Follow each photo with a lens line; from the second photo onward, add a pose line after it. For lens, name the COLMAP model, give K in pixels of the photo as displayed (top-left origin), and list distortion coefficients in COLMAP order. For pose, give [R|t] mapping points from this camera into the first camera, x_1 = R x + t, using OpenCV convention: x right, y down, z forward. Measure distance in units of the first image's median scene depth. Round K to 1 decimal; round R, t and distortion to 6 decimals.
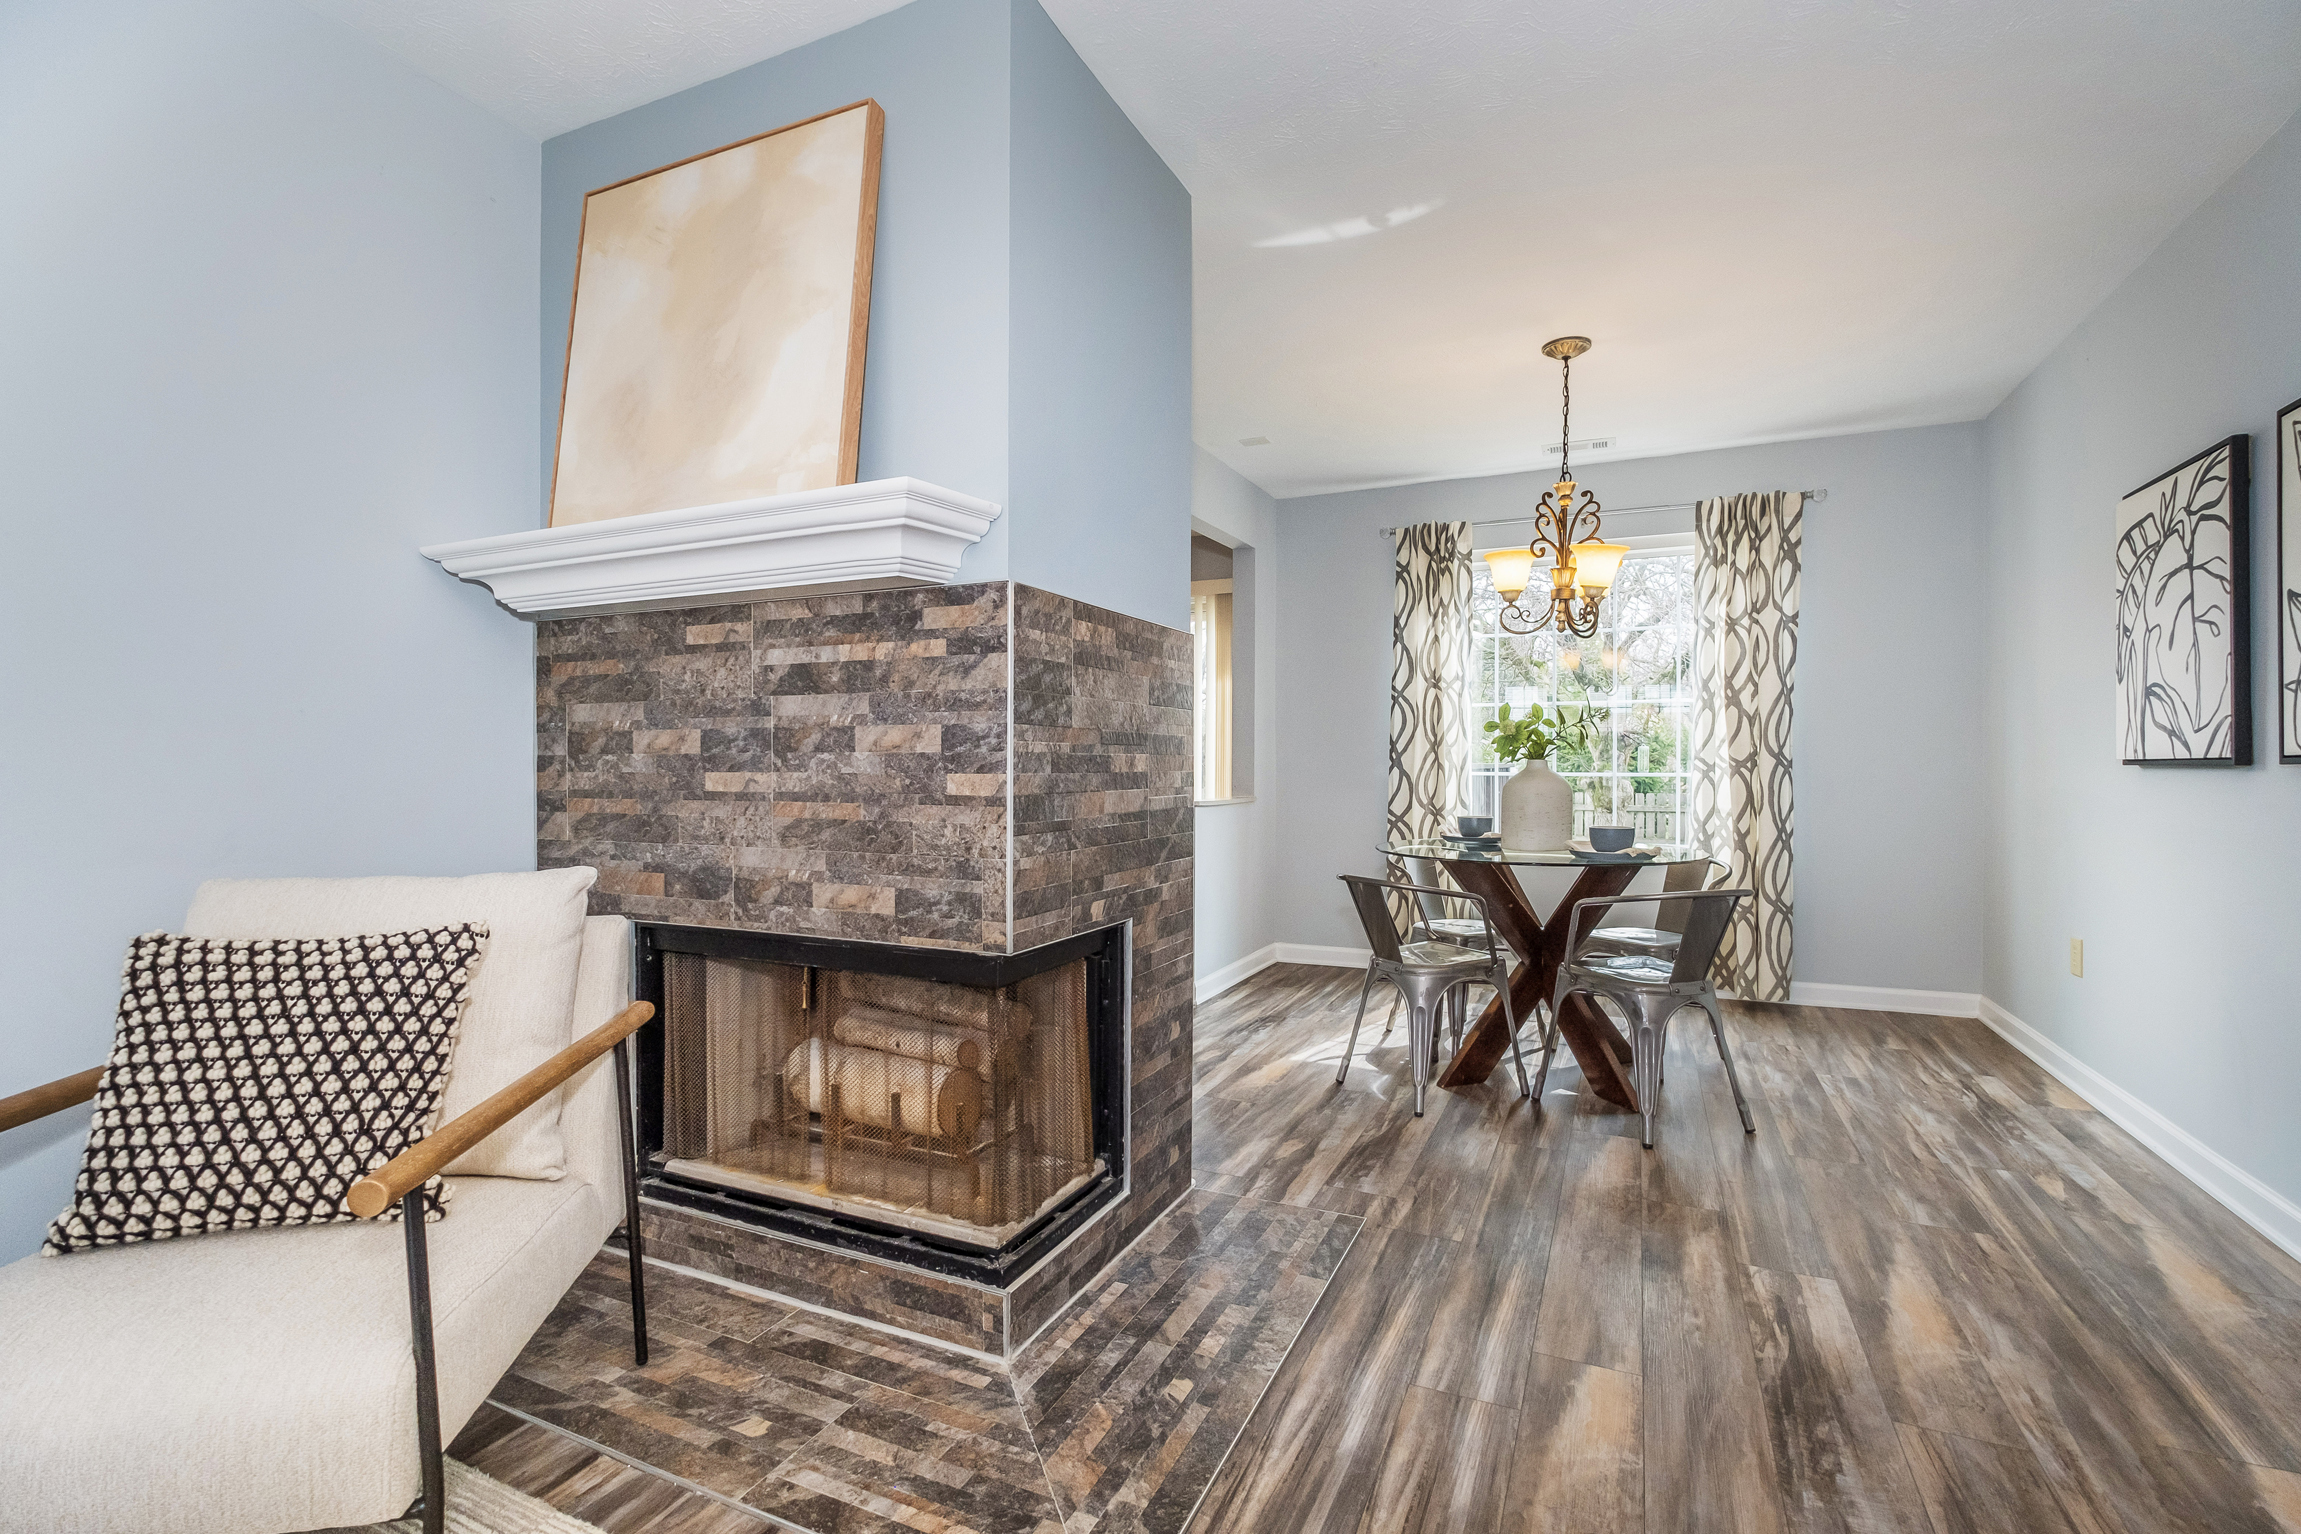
lens RADIAL K [[1001.9, 0, 1189.5], [0, 1001.9, 771.5], [0, 0, 1]] dist [-0.004553, 0.000577]
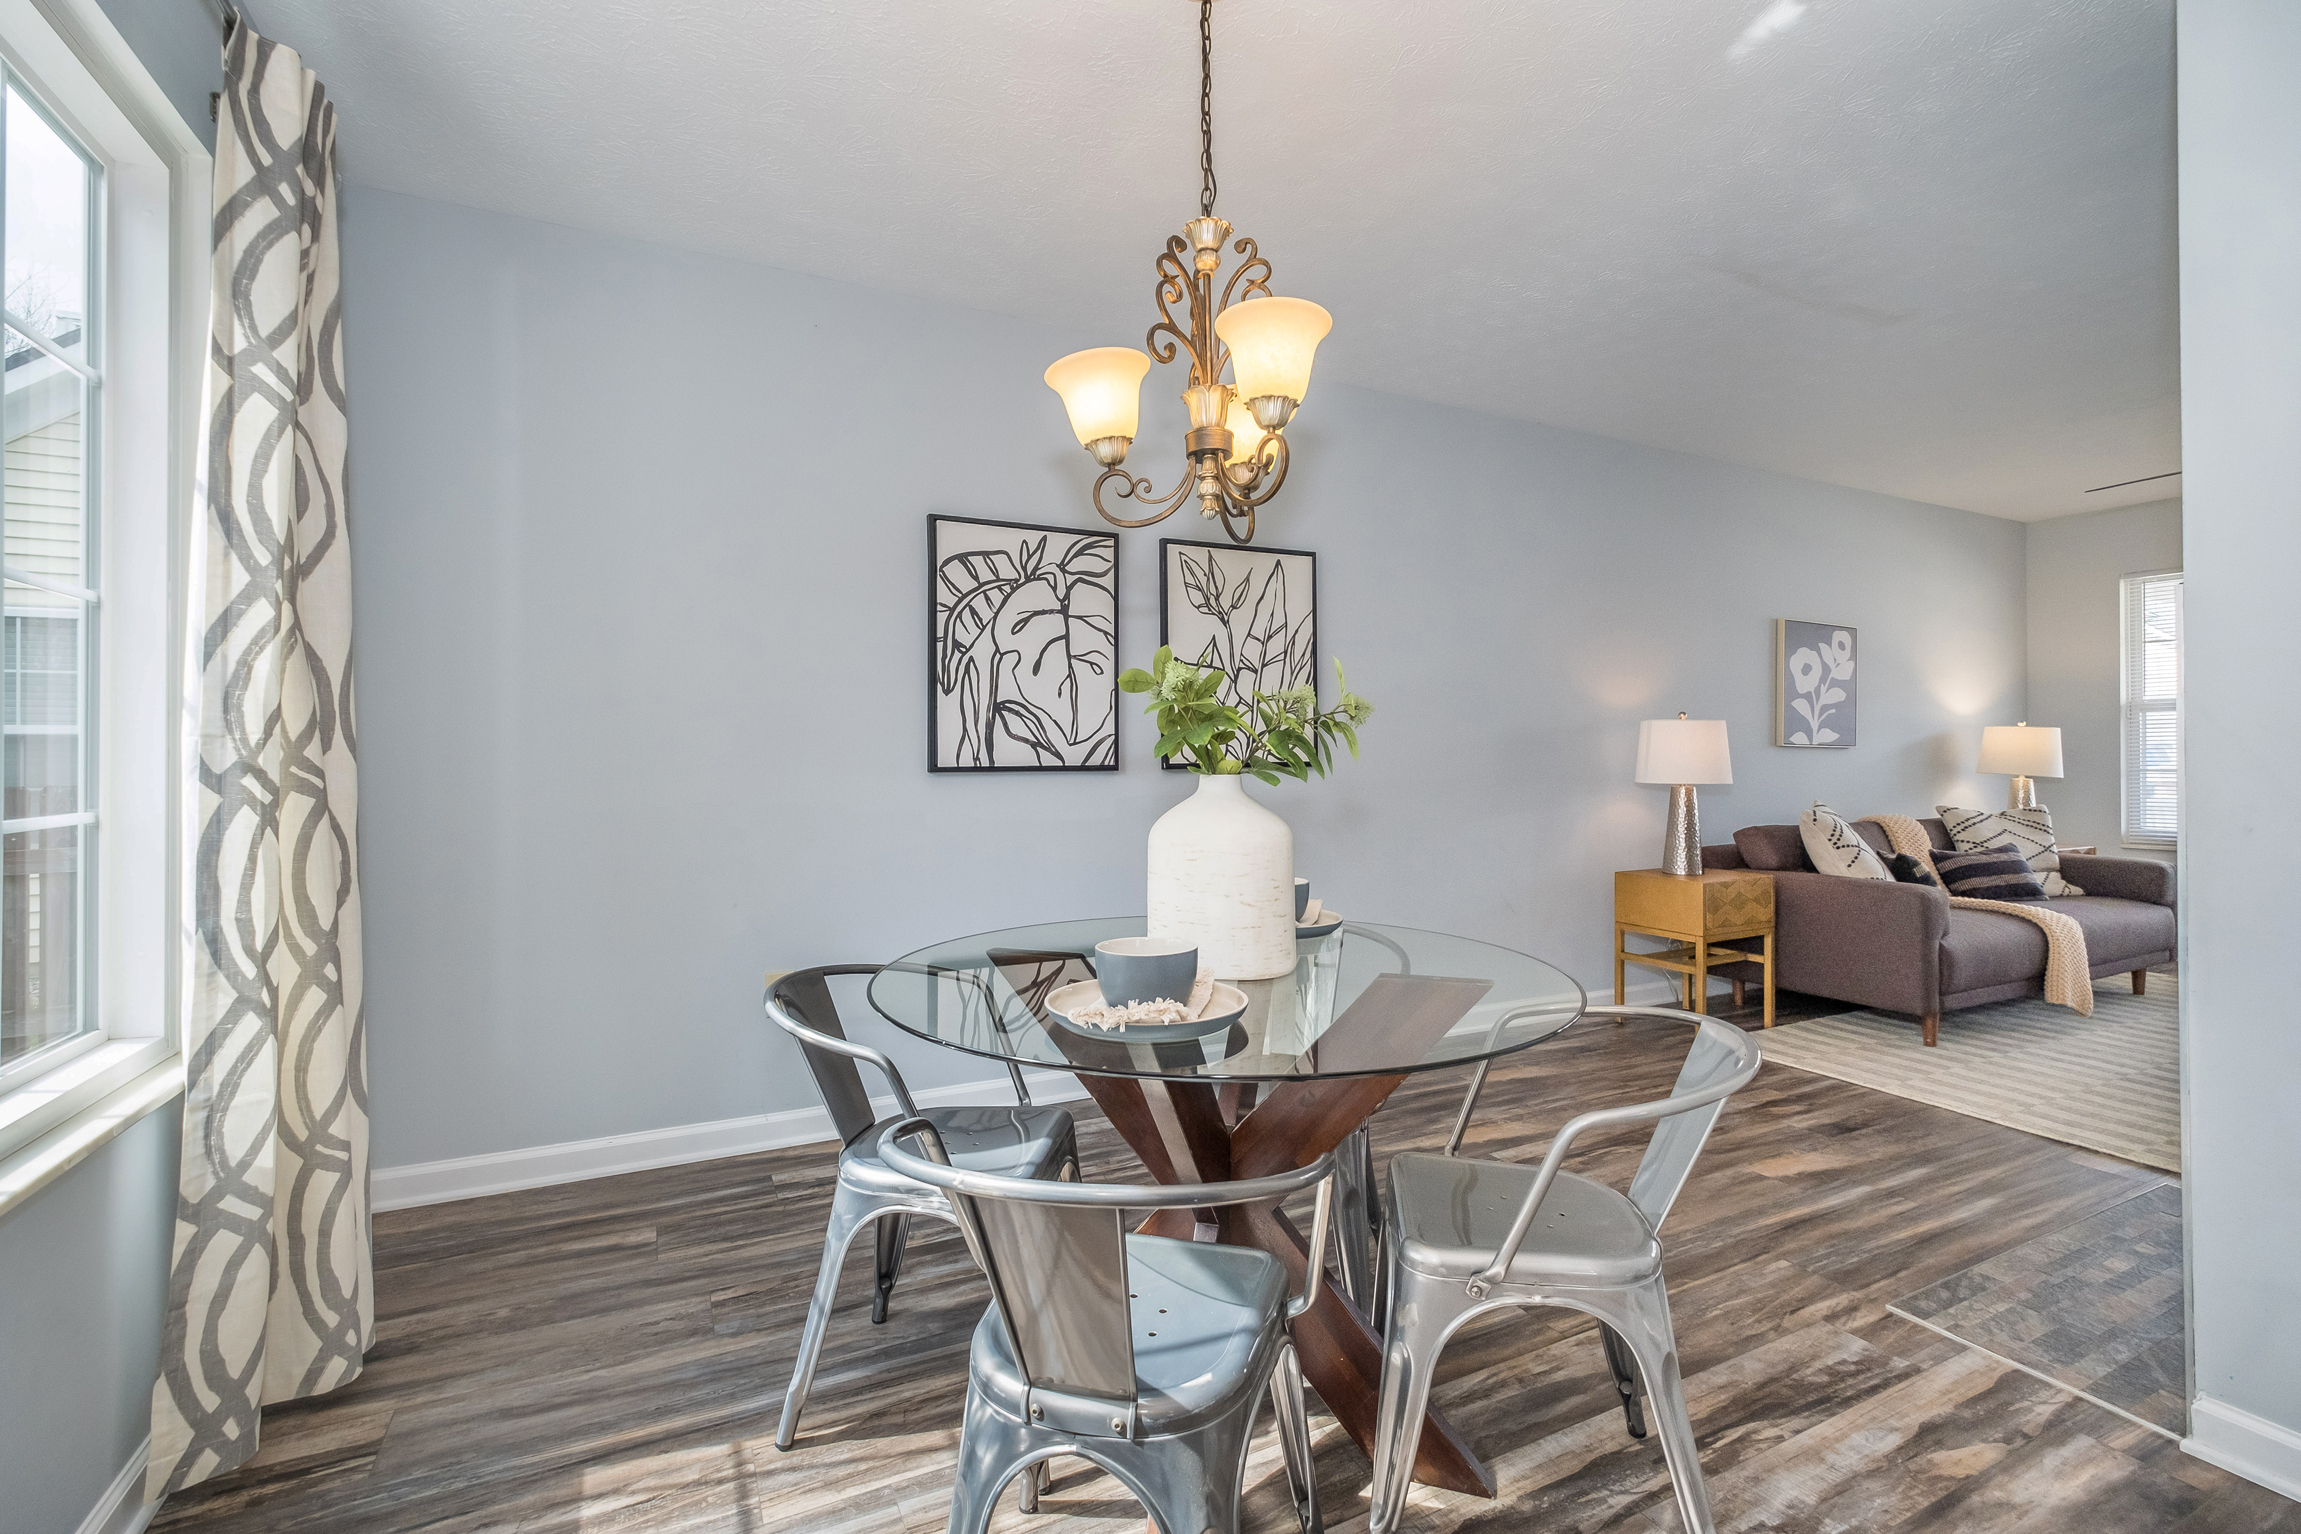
lens RADIAL K [[1001.9, 0, 1160.6], [0, 1001.9, 751.4], [0, 0, 1]] dist [-0.004553, 0.000577]
pose [[-0.766497, 0.001851, 0.642245, 0.099287], [0.003916, 0.999991, 0.001792, -0.034189], [-0.642236, 0.003888, -0.766497, 1.990912]]
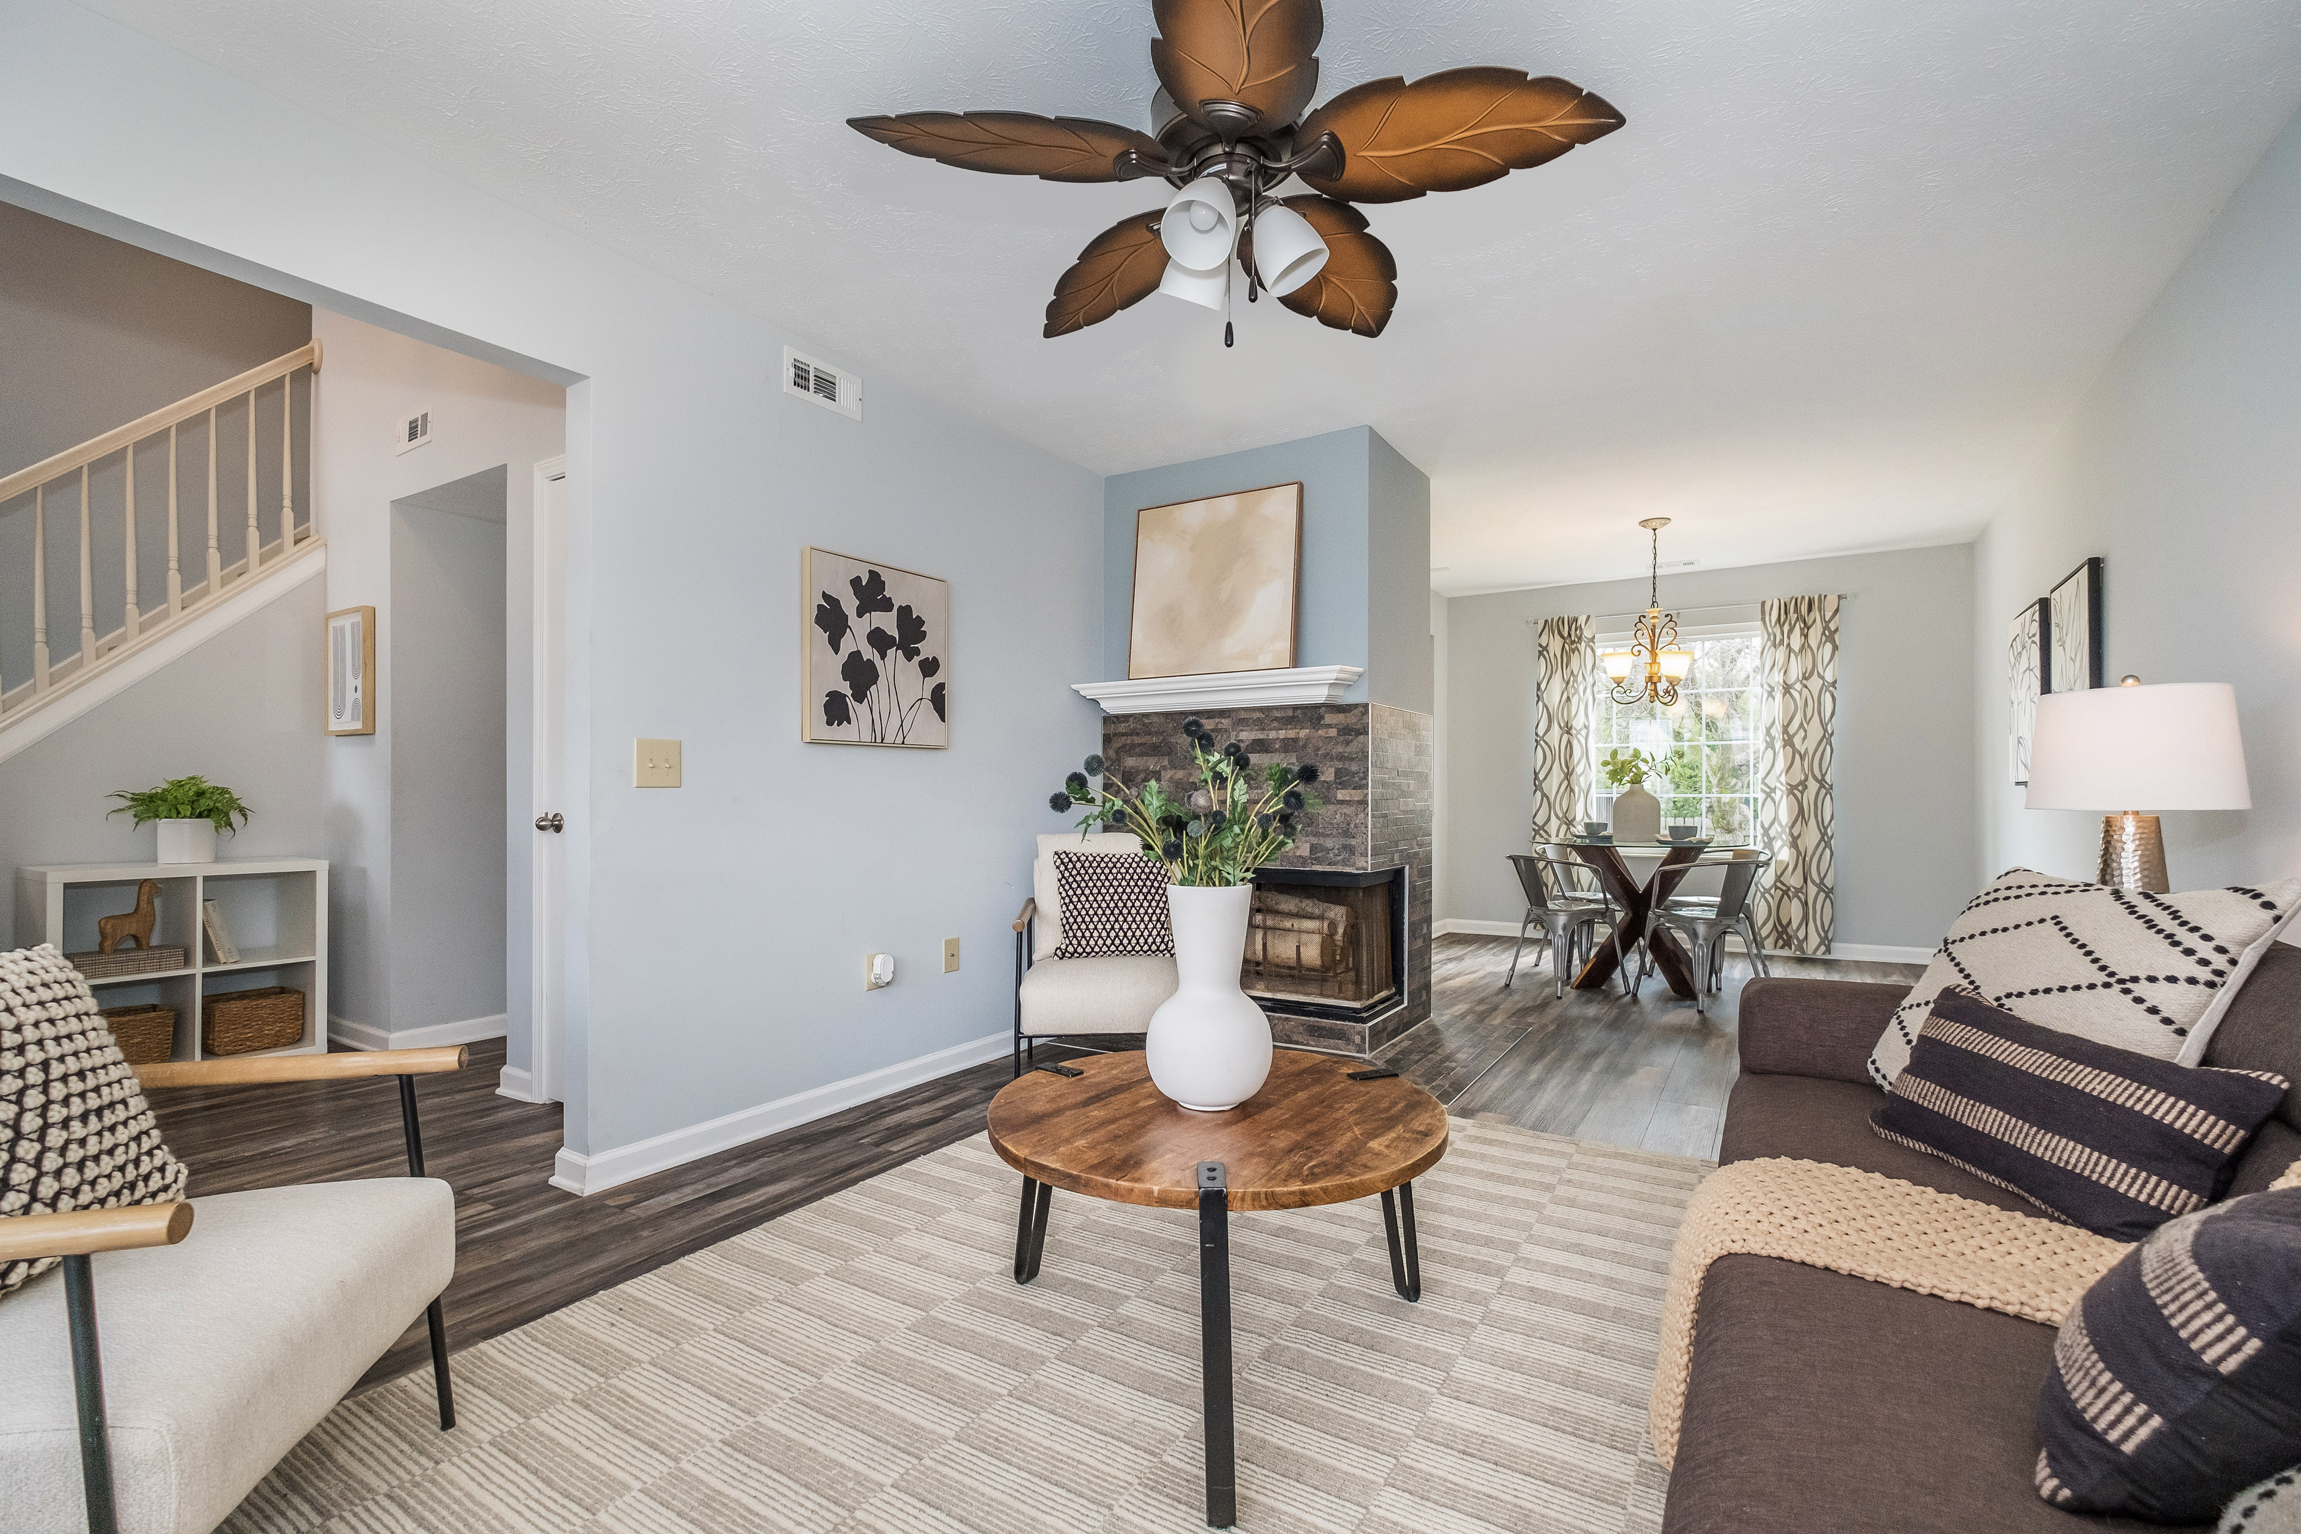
lens RADIAL K [[1001.9, 0, 1166.9], [0, 1001.9, 797.2], [0, 0, 1]] dist [-0.004553, 0.000577]
pose [[0.990511, -0.001107, -0.137426, -0.235500], [0.000592, 0.999993, -0.003786, 0.019790], [0.137429, 0.003668, 0.990505, -0.928493]]
